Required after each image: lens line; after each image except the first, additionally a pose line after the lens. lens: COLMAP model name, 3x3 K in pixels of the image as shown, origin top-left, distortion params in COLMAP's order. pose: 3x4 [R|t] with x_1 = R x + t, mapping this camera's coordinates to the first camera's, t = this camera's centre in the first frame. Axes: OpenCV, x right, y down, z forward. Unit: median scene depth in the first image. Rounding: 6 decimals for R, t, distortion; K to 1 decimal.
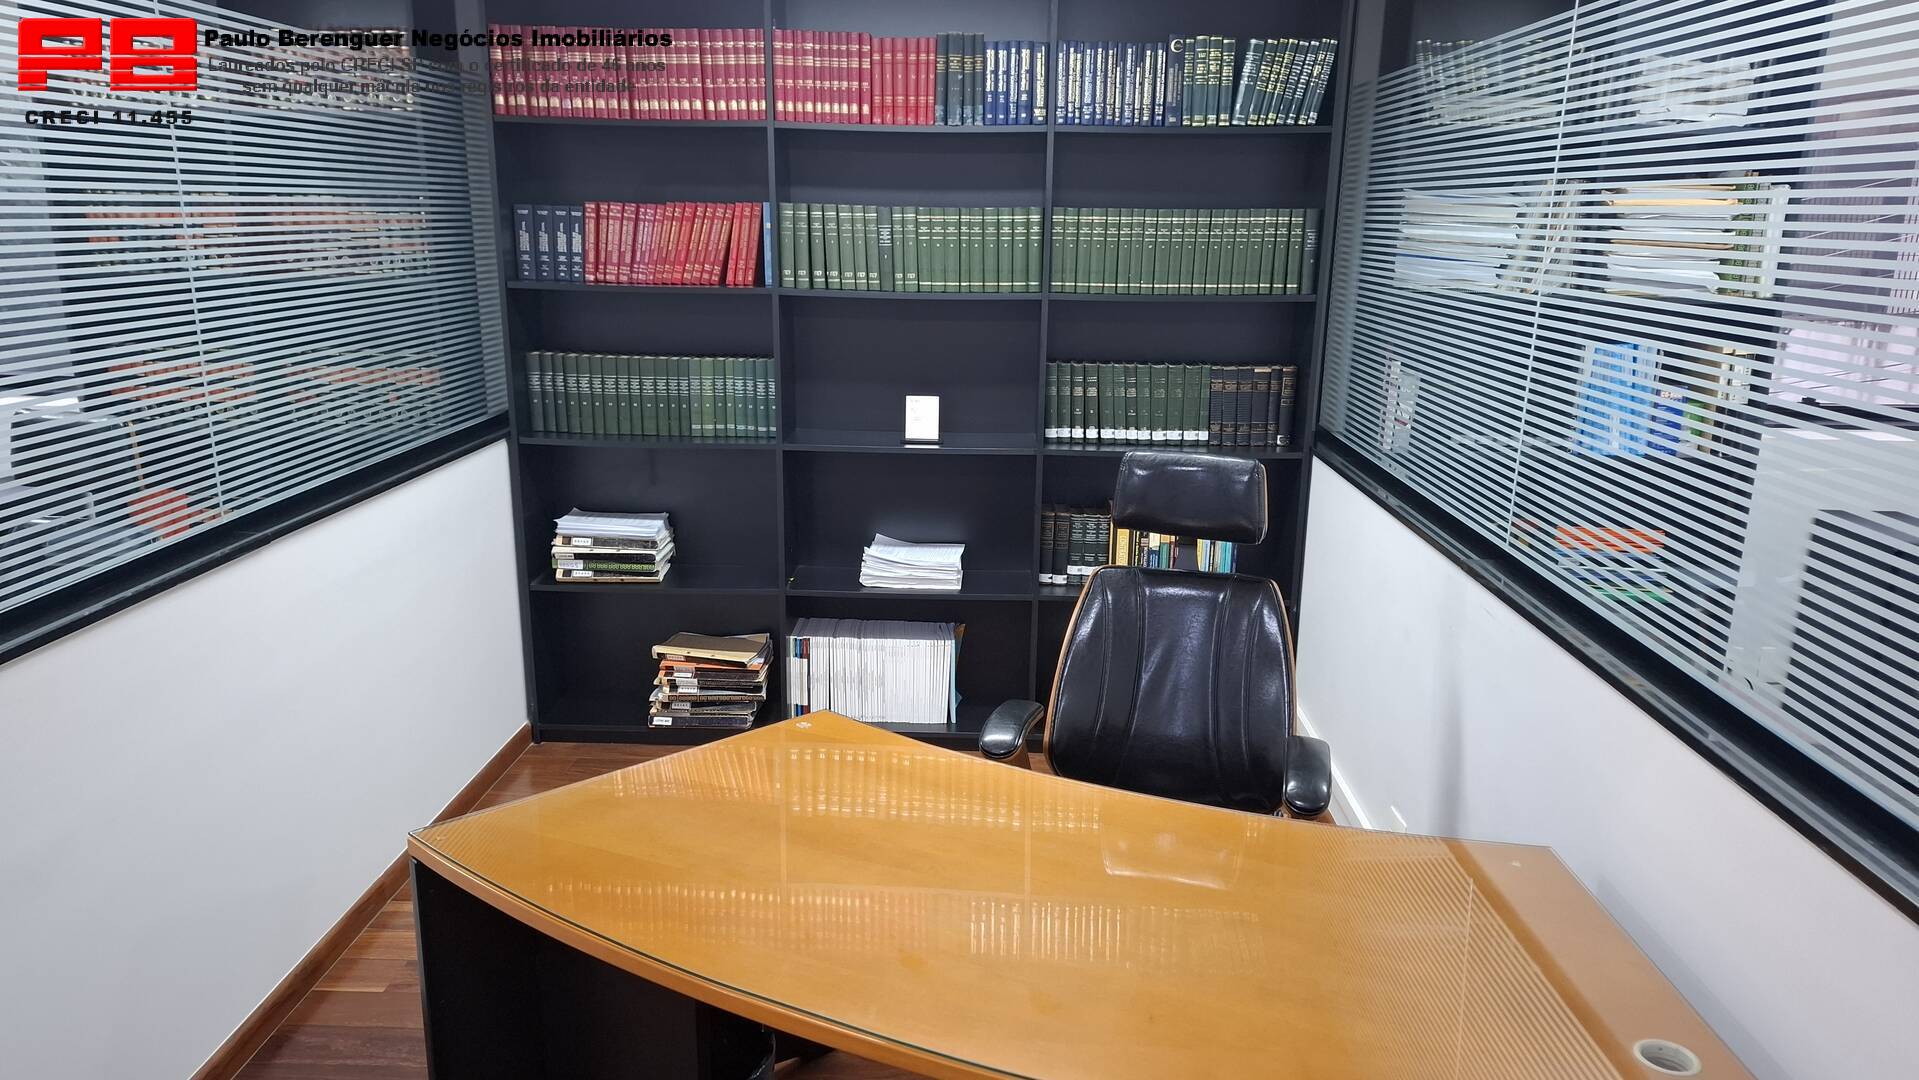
lens RADIAL K [[1306.2, 0, 976.4], [0, 1306.2, 569.5], [0, 0, 1]] dist [0.063282, -0.003051]
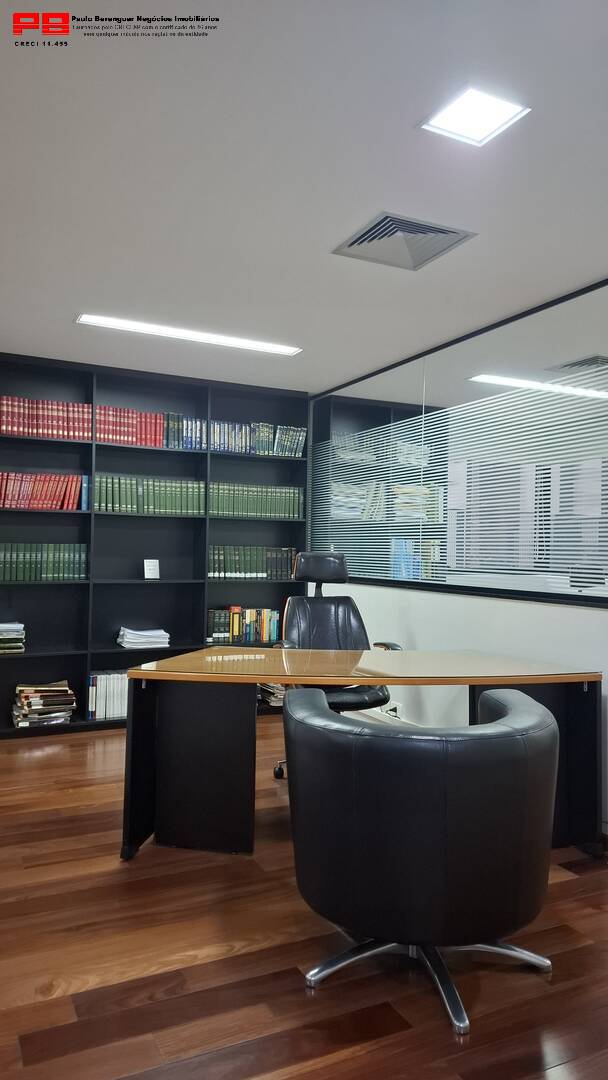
lens RADIAL K [[751.4, 0, 306.0], [0, 751.4, 533.3], [0, 0, 1]] dist [0.077197, -0.078848]
pose [[0.881006, 0.011124, 0.472975, -0.439175], [0.116327, 0.963939, -0.239353, 0.173313], [-0.458582, 0.265891, 0.847941, -0.251404]]
